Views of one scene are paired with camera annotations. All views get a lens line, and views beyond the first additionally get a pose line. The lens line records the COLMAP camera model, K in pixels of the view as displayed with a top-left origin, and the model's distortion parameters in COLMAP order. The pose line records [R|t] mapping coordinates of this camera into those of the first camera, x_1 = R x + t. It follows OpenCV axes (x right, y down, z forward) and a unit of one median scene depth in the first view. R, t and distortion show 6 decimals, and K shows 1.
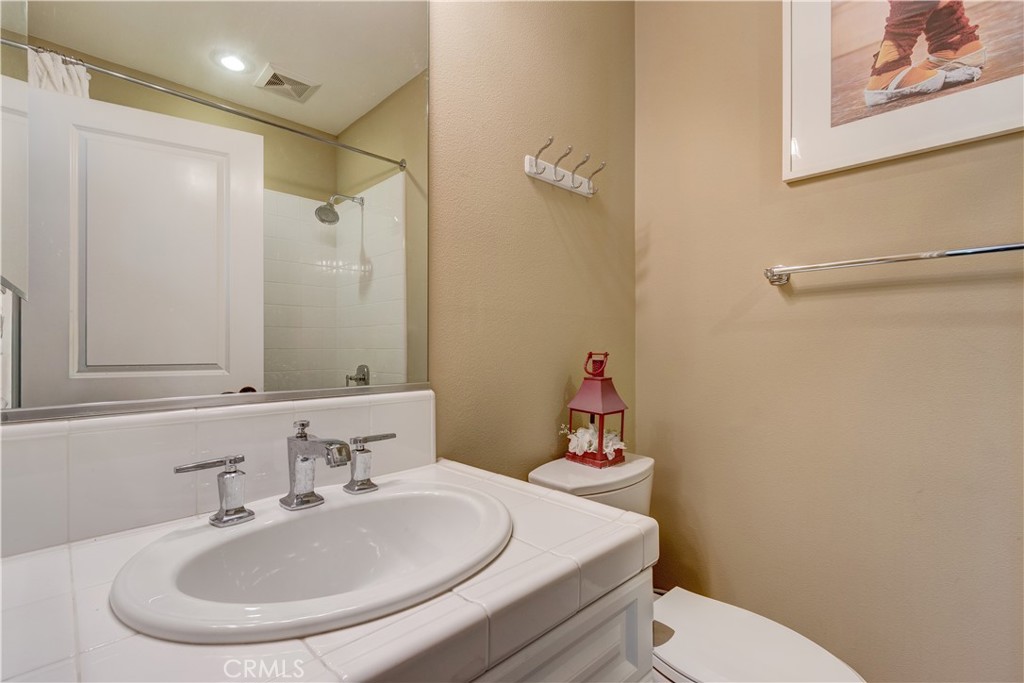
lens RADIAL K [[475.8, 0, 516.3], [0, 475.8, 344.2], [0, 0, 1]] dist [0.001342, 0.000165]
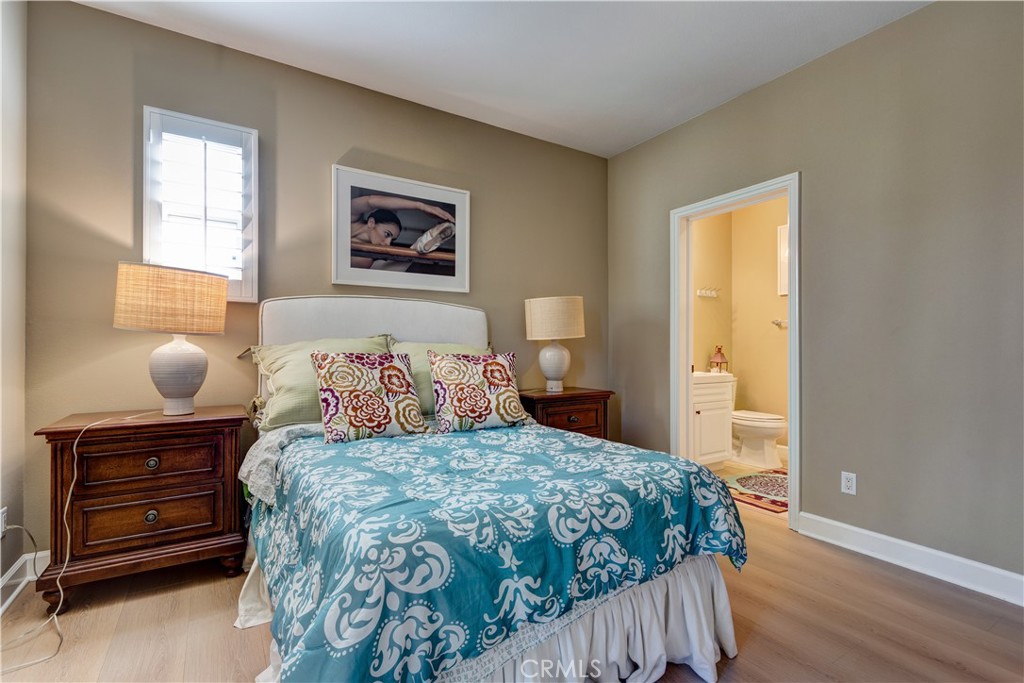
lens RADIAL K [[466.5, 0, 500.3], [0, 466.5, 344.4], [0, 0, 1]] dist [0.004174, 0.000111]
pose [[0.971124, 0.002875, -0.238556, -0.556162], [-0.002520, 0.999995, 0.001797, 0.005923], [0.238560, -0.001144, 0.971127, -2.635992]]
